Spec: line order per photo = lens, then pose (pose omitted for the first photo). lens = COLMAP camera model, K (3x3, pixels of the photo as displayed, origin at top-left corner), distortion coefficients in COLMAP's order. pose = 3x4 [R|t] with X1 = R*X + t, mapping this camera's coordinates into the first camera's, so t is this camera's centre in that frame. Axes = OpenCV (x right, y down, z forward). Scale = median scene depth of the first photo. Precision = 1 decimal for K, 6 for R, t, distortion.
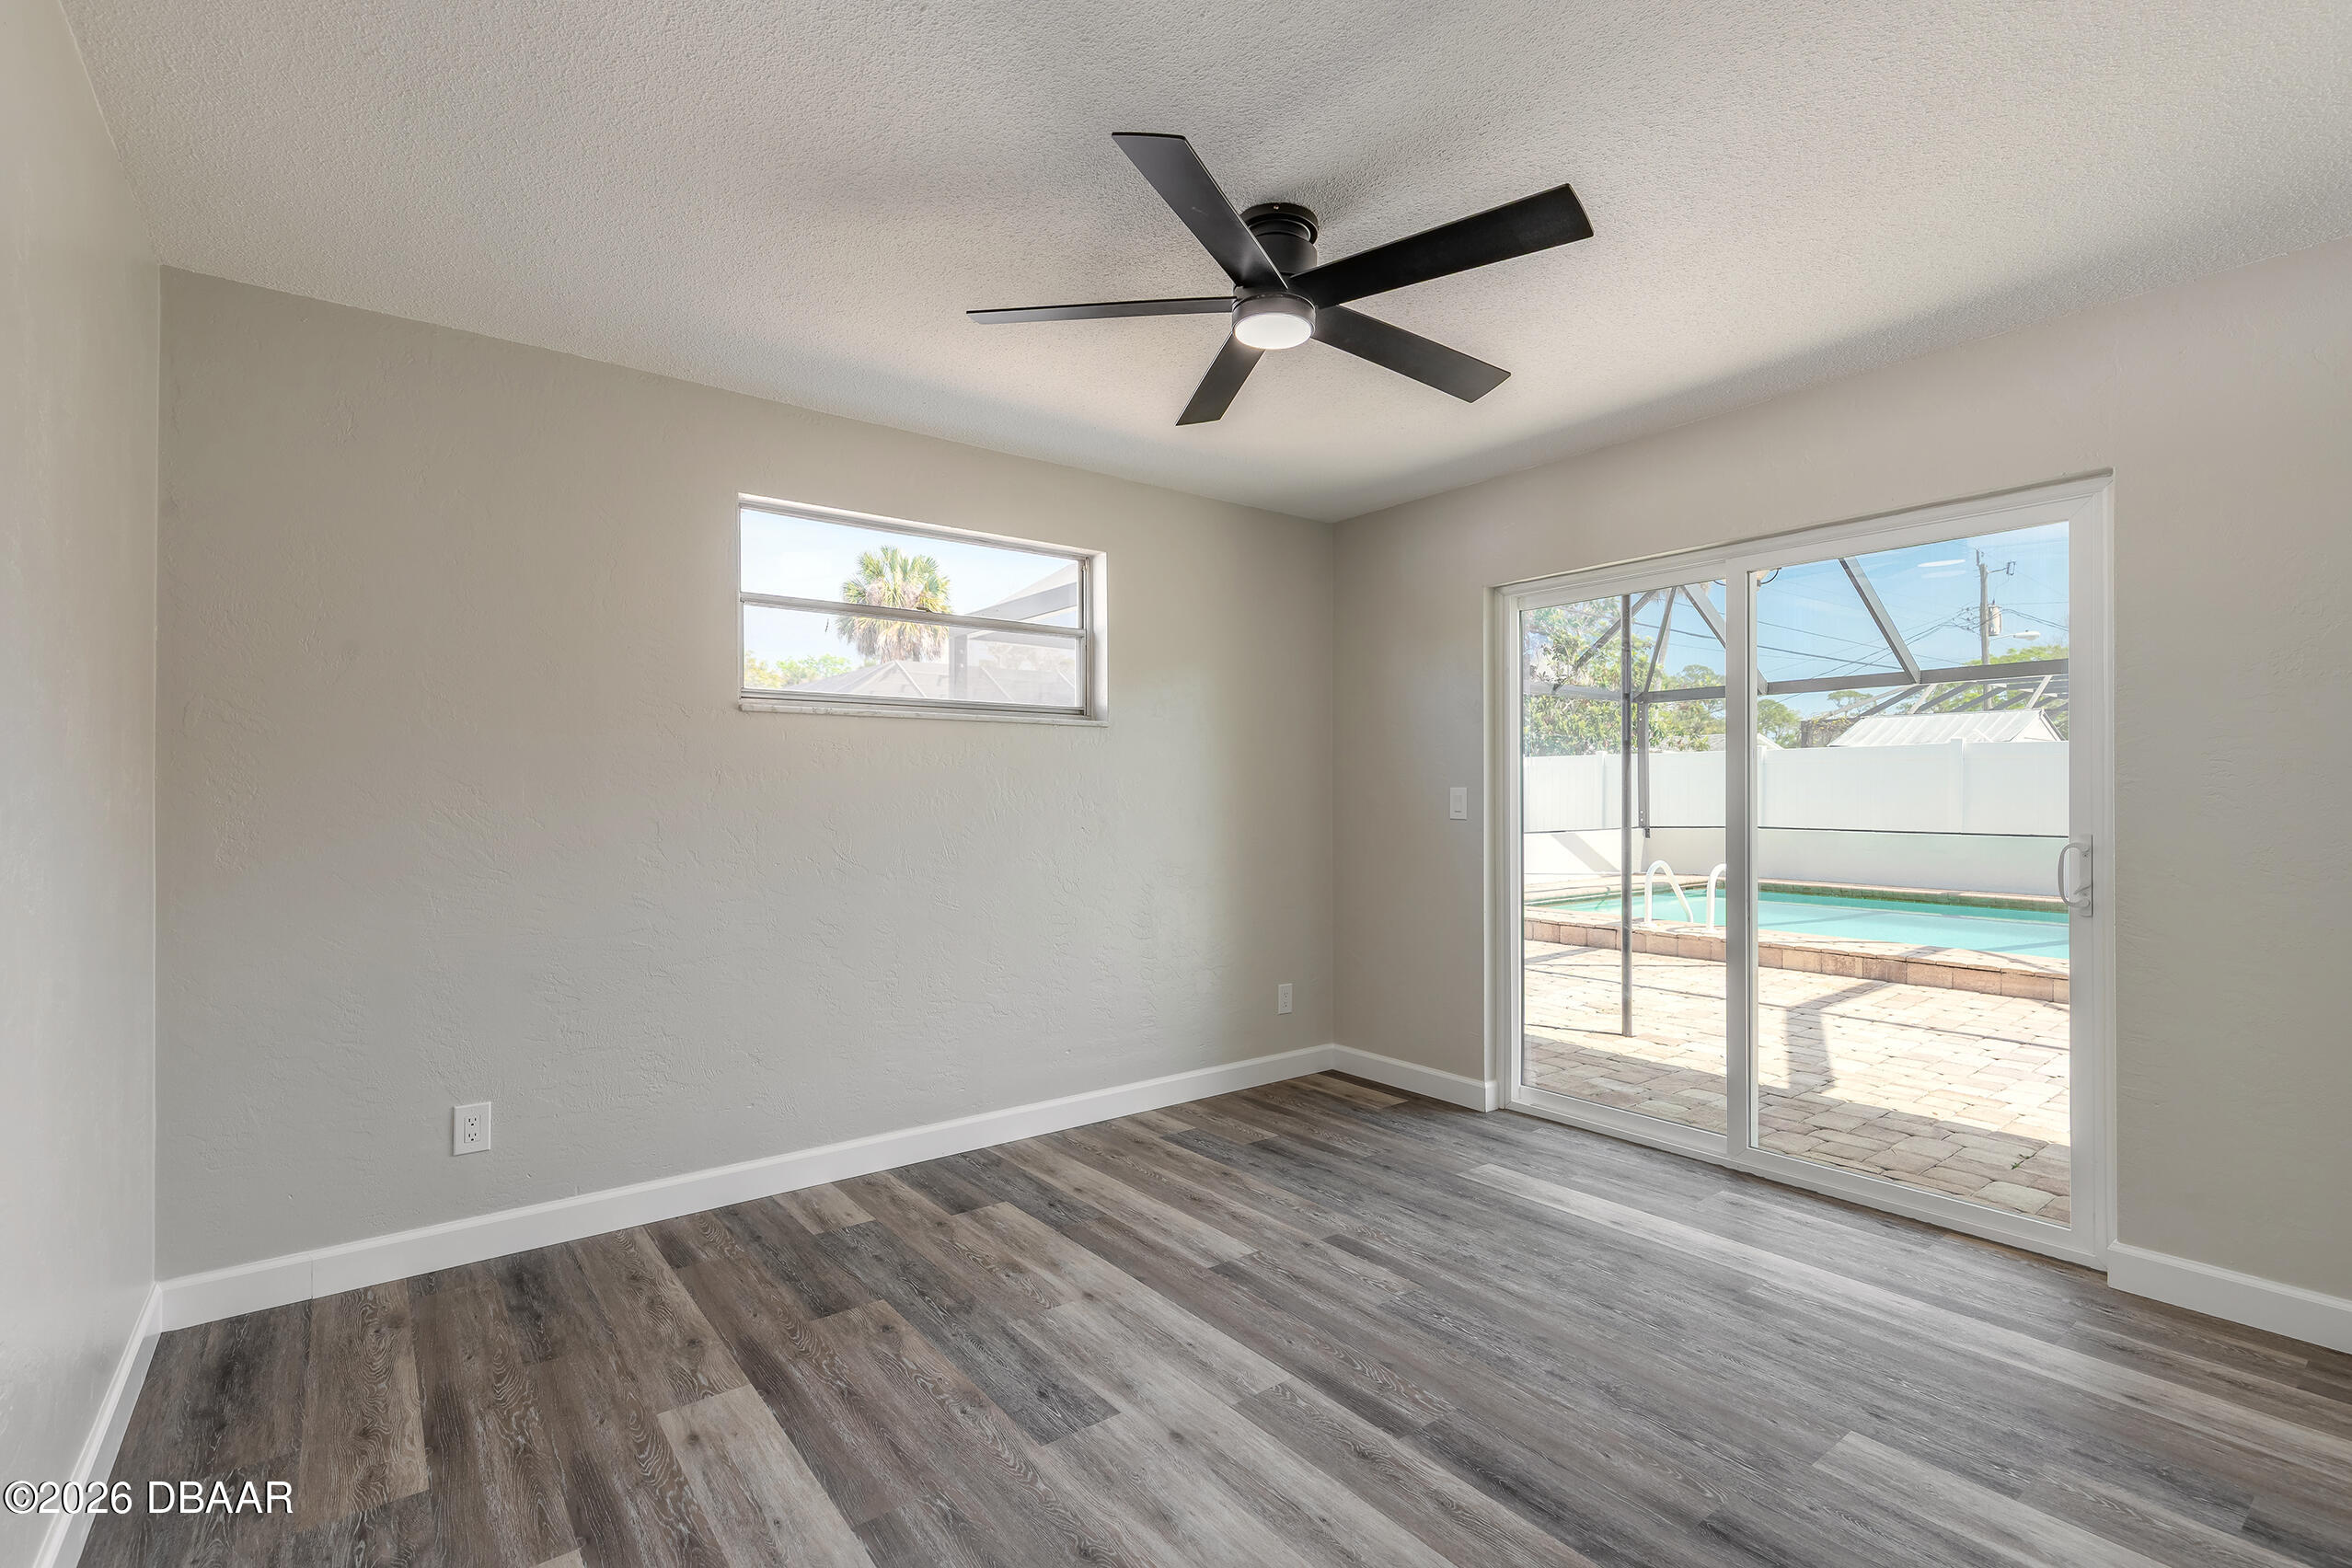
lens RADIAL K [[1058.3, 0, 1168.2], [0, 1058.3, 791.4], [0, 0, 1]] dist [0.004307, -0.000163]
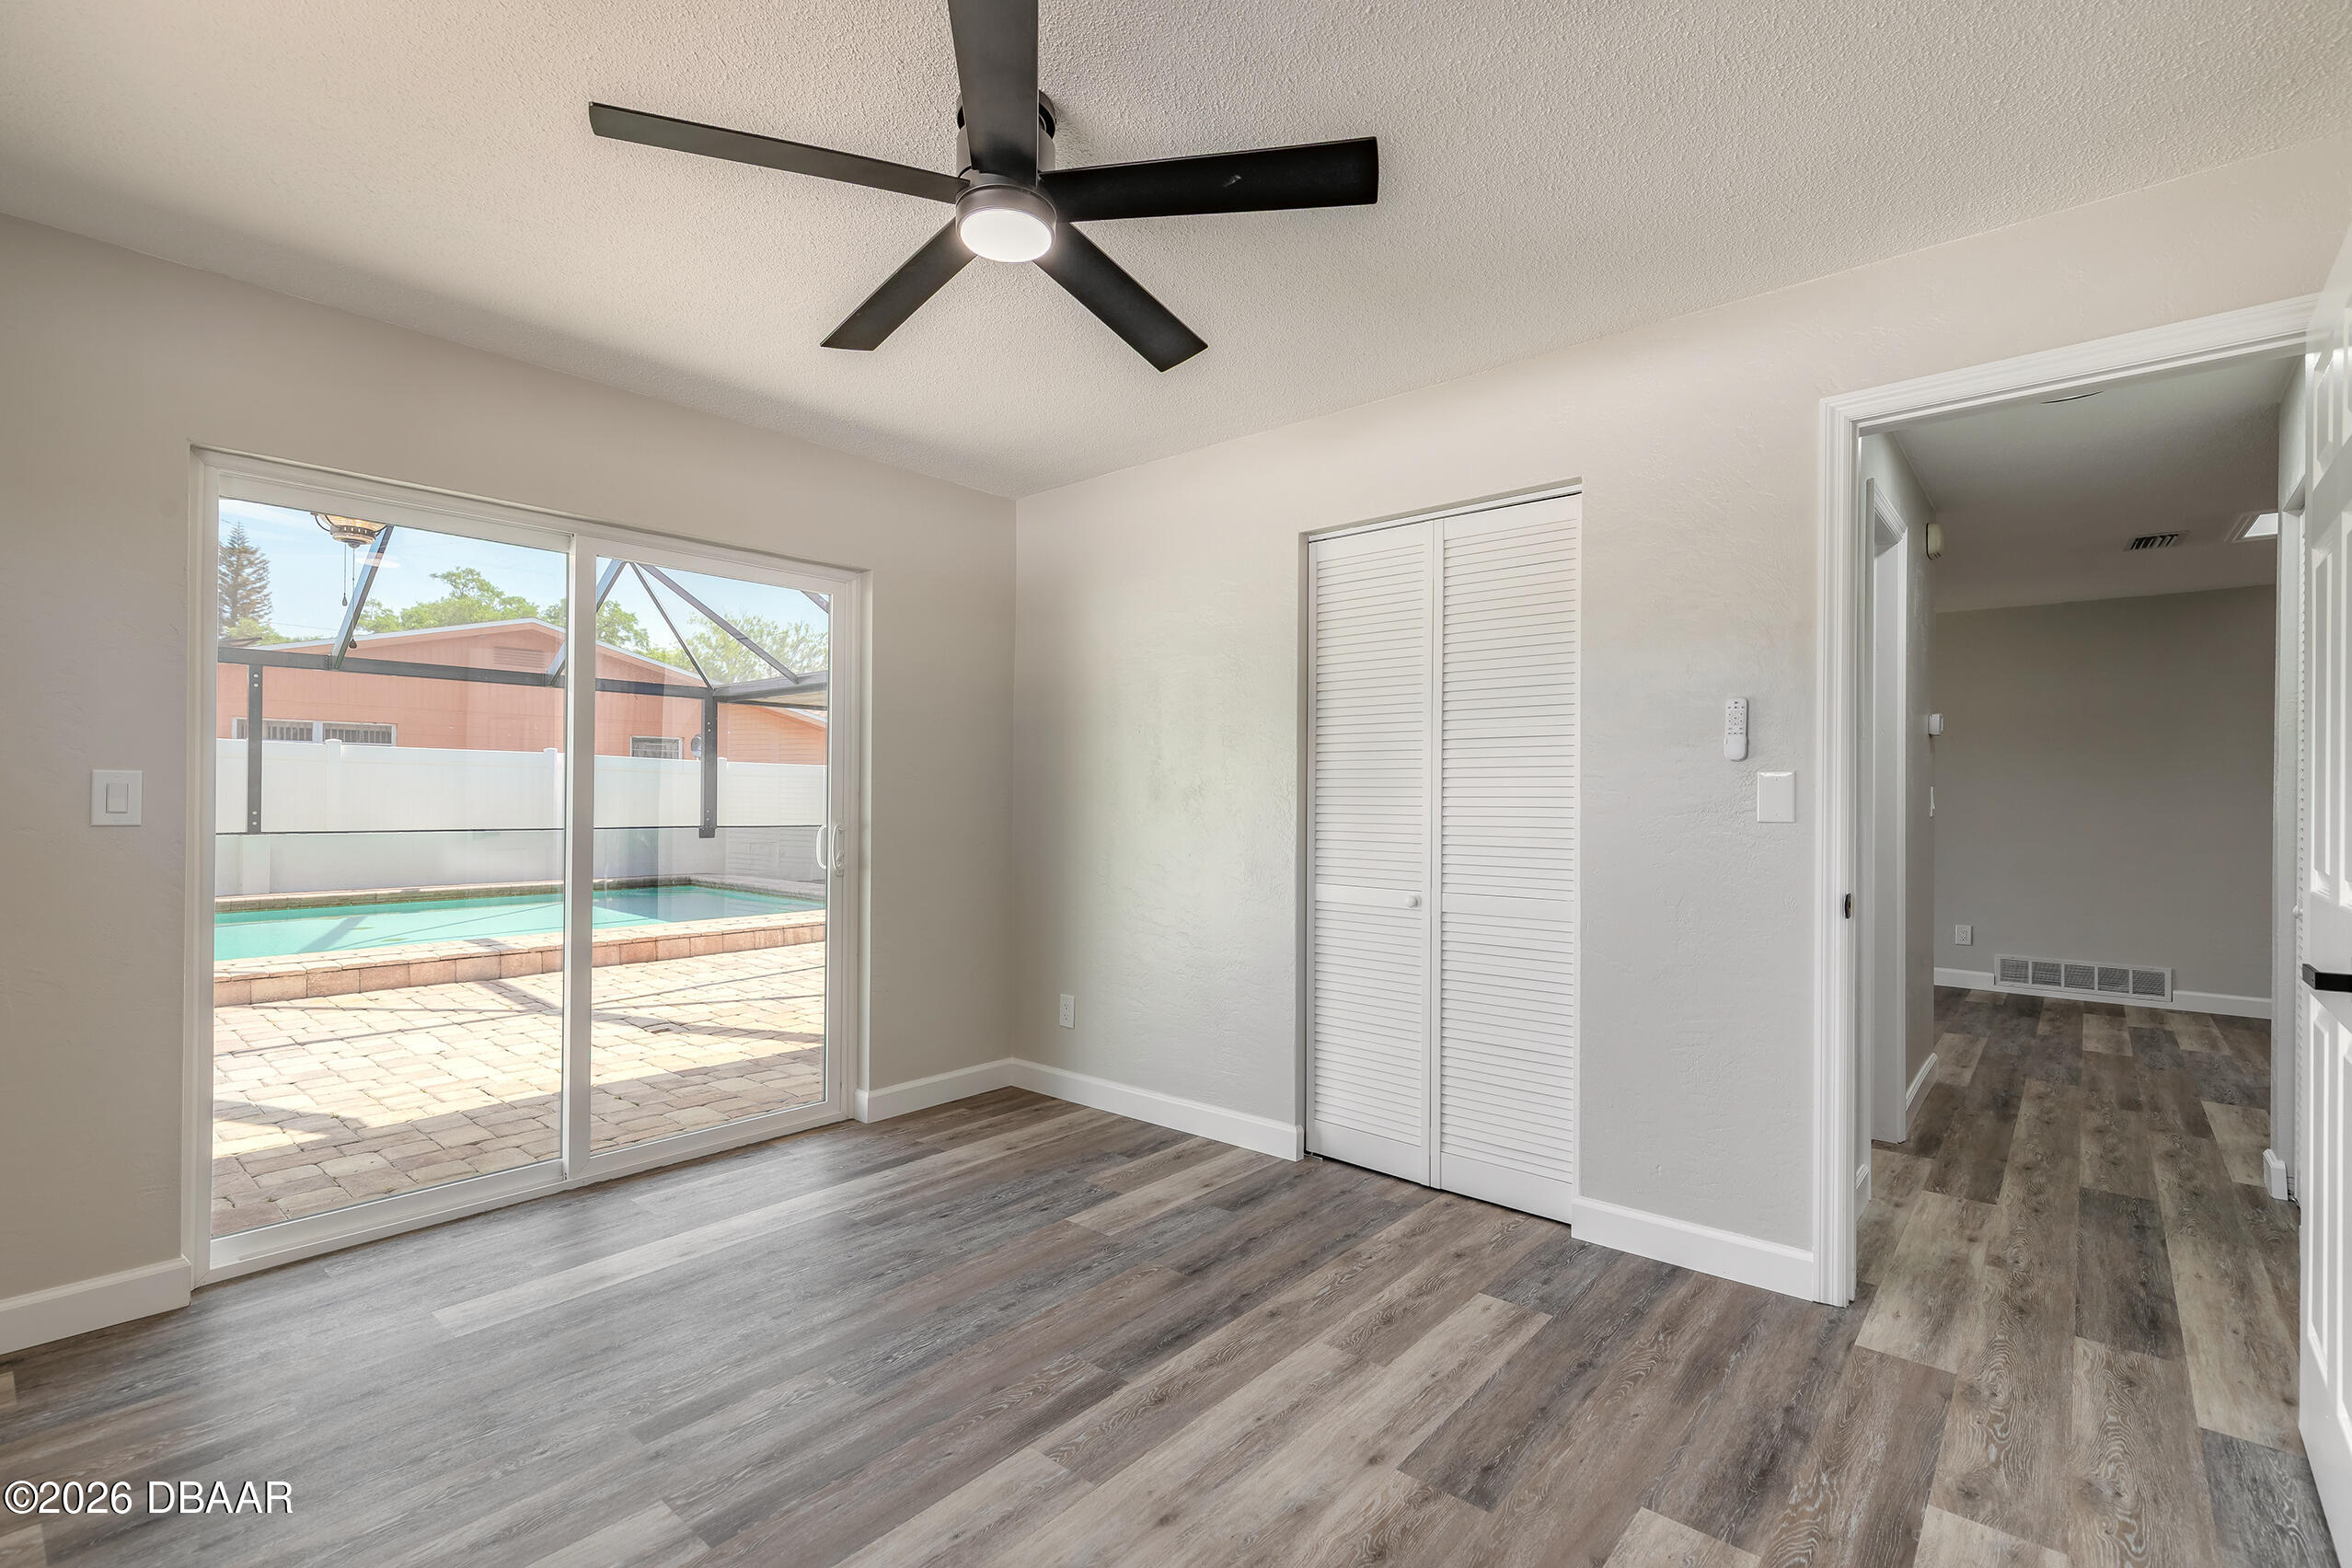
lens RADIAL K [[1044.9, 0, 1172.8], [0, 1044.9, 684.1], [0, 0, 1]] dist [0.000644, 0.000106]
pose [[-0.196498, 0.102651, 0.975116, -0.675093], [-0.007159, 0.994328, -0.106116, 0.009837], [-0.980478, -0.027833, -0.194648, 0.880357]]
